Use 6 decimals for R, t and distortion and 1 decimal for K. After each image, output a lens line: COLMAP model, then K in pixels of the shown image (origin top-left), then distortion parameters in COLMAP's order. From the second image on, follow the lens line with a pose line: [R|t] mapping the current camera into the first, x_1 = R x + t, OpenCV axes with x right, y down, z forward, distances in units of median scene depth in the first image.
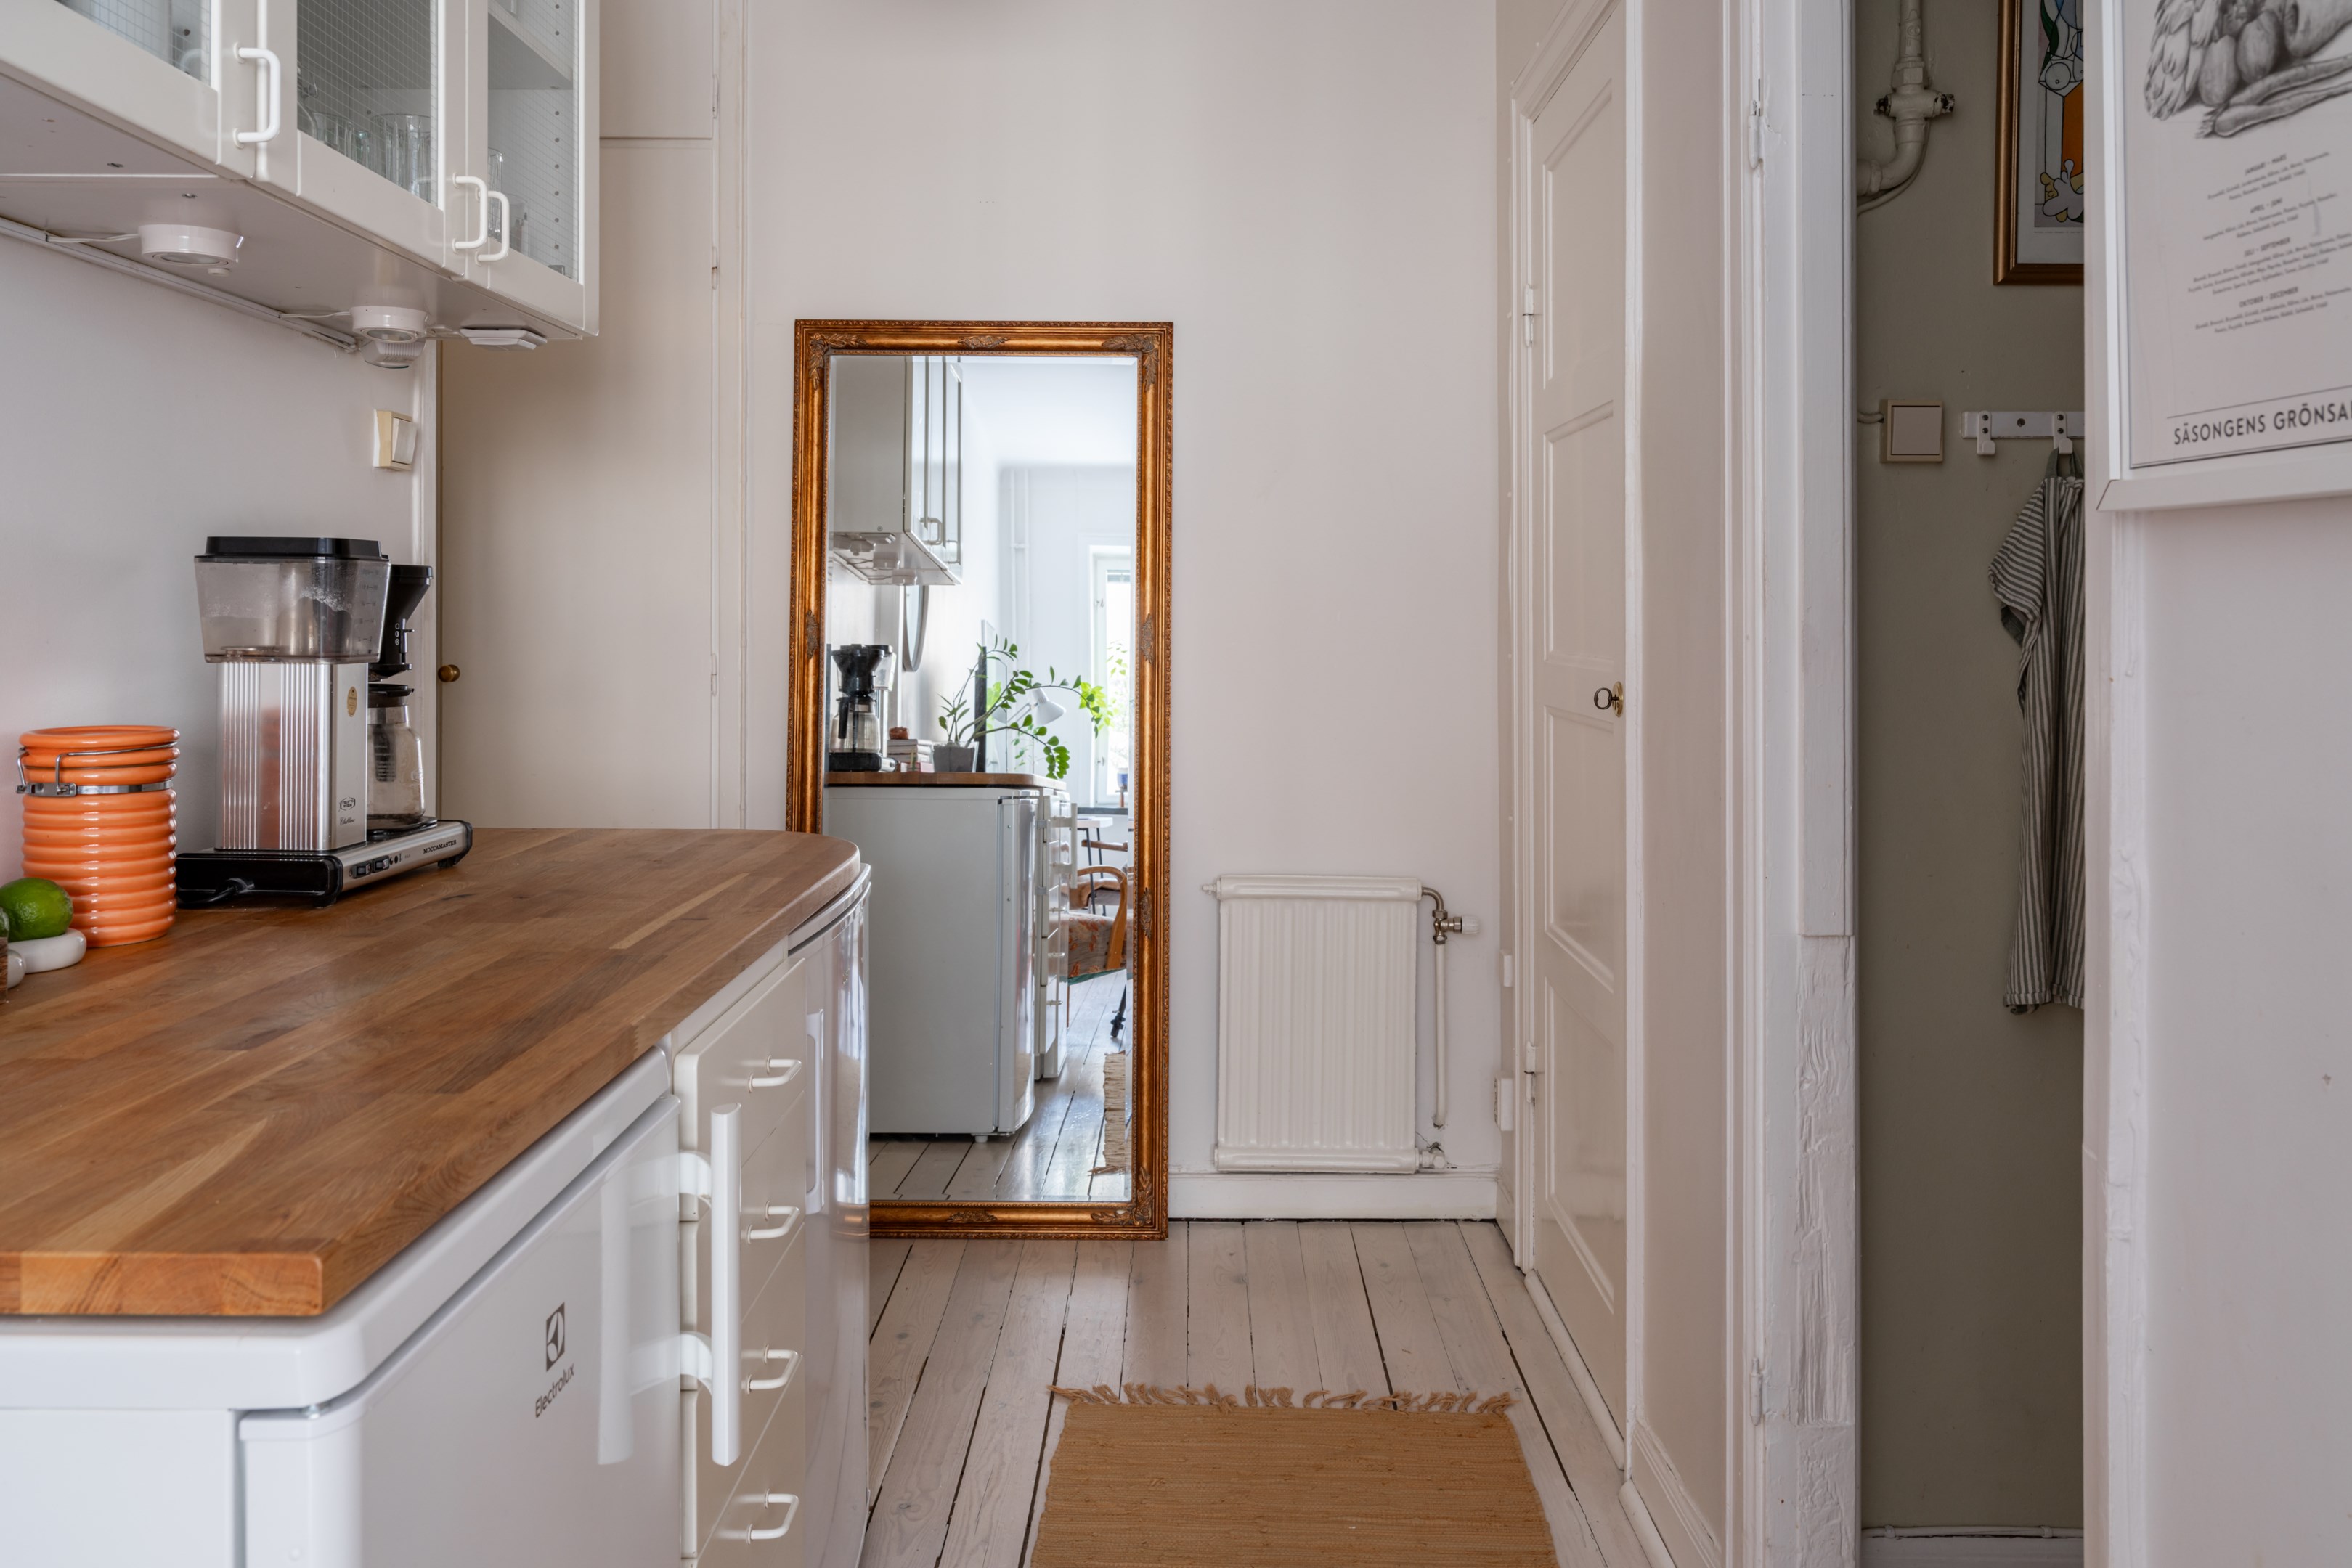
lens RADIAL K [[1823.4, 0, 1186.1], [0, 1823.4, 624.7], [0, 0, 1]] dist [0.008173, 0.003952]
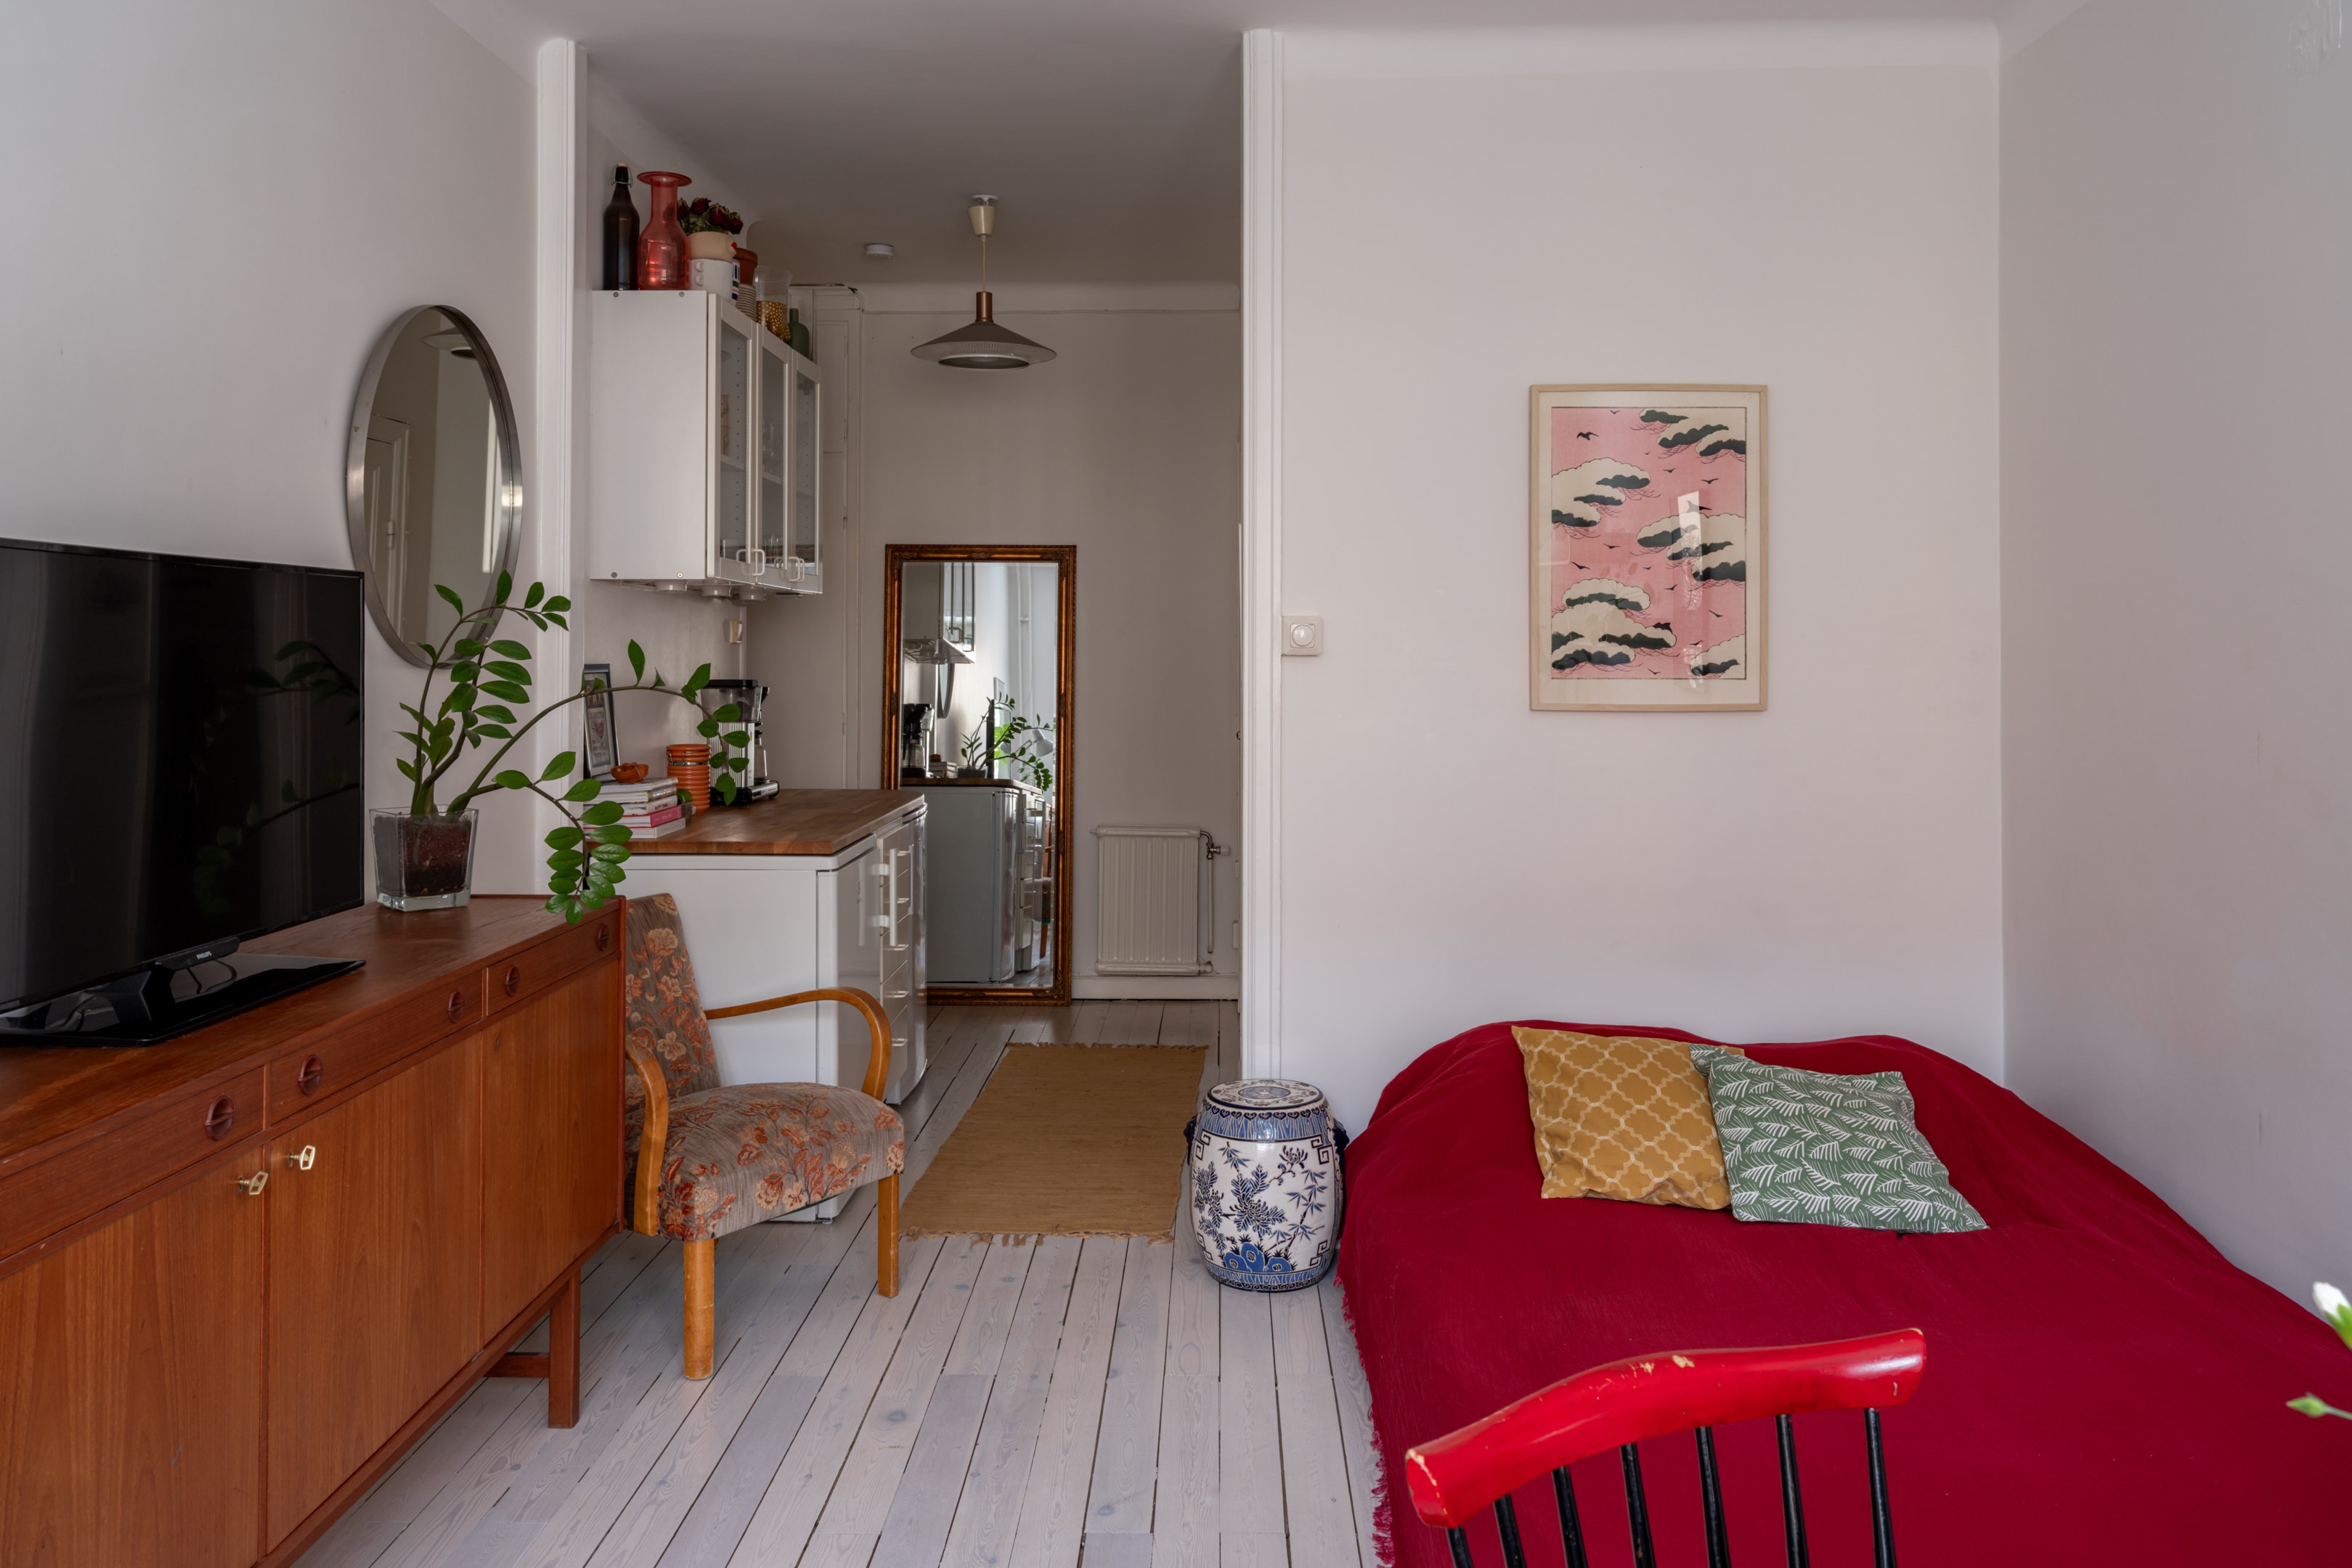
lens RADIAL K [[1814.8, 0, 1175.8], [0, 1814.8, 610.6], [0, 0, 1]] dist [0.031187, -0.000674]
pose [[0.999776, -0.002245, -0.021026, 0.142815], [0.001637, 0.999581, -0.028890, -0.037602], [0.021082, 0.028849, 0.999361, -0.967544]]
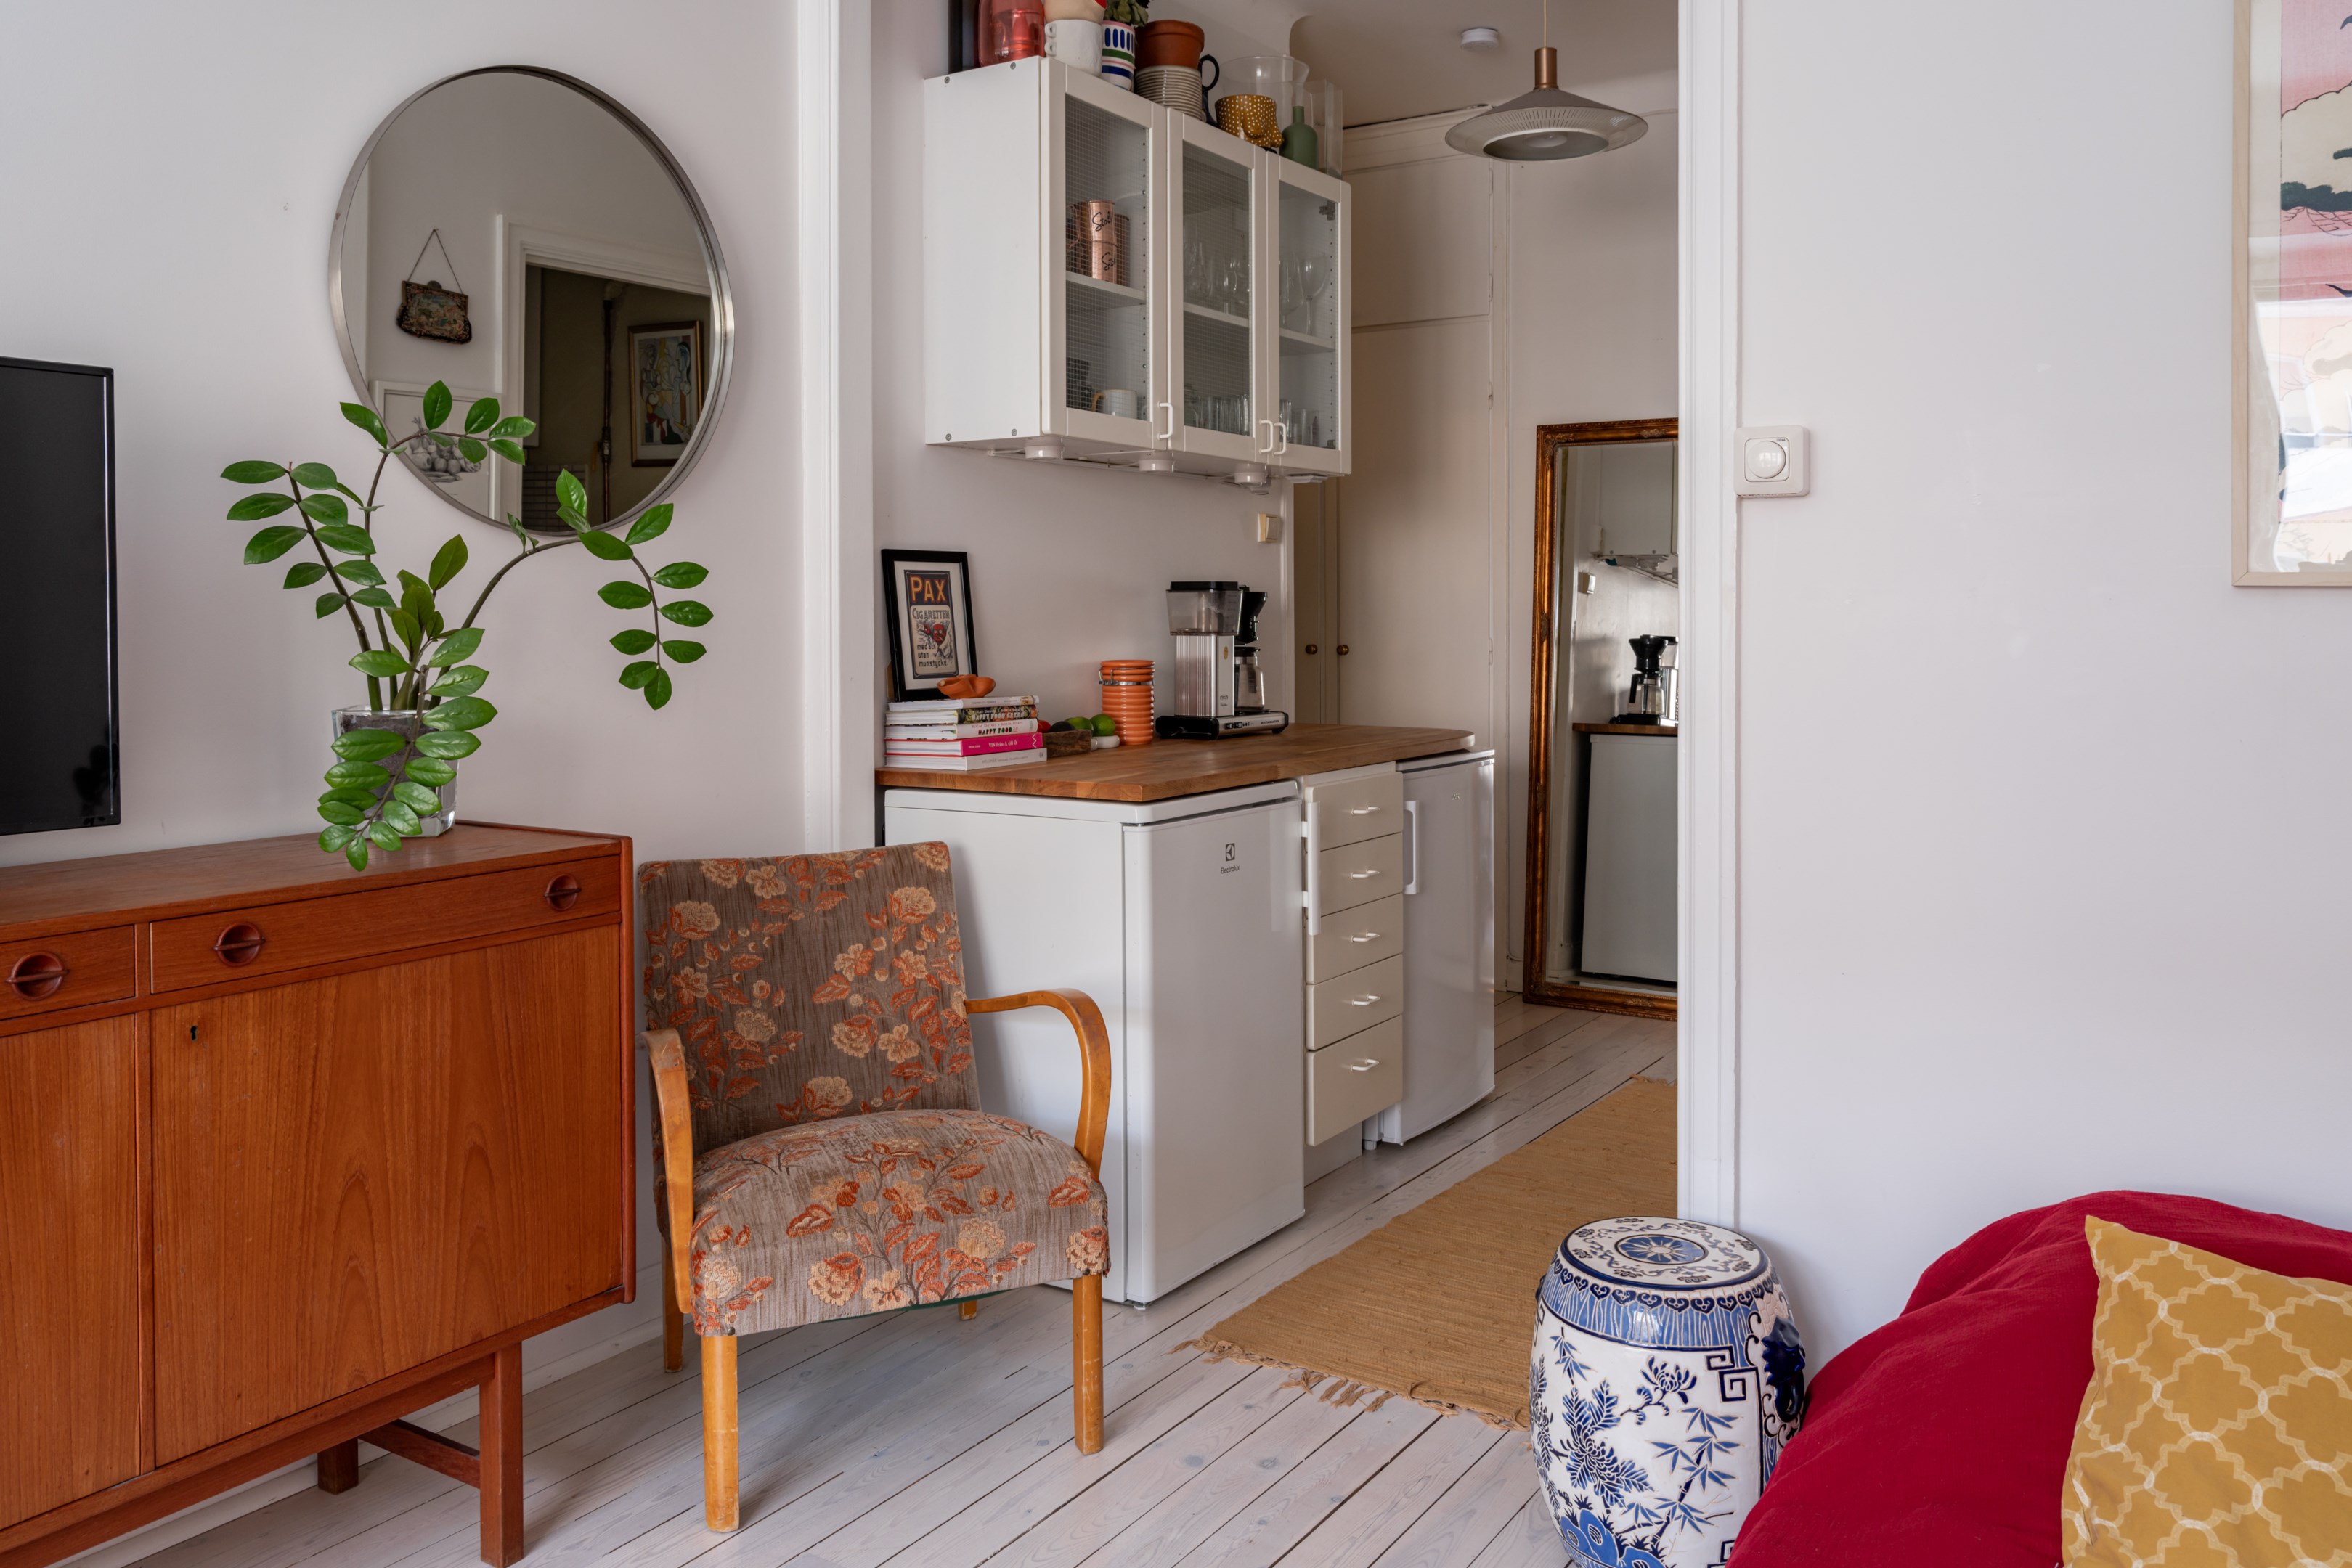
lens RADIAL K [[1823.4, 0, 1186.1], [0, 1823.4, 624.7], [0, 0, 1]] dist [0.008173, 0.003952]
pose [[0.843759, -0.001437, -0.536720, 0.373507], [0.001697, 0.999999, -0.000011, 0.003584], [0.536719, -0.000901, 0.843760, -0.487940]]
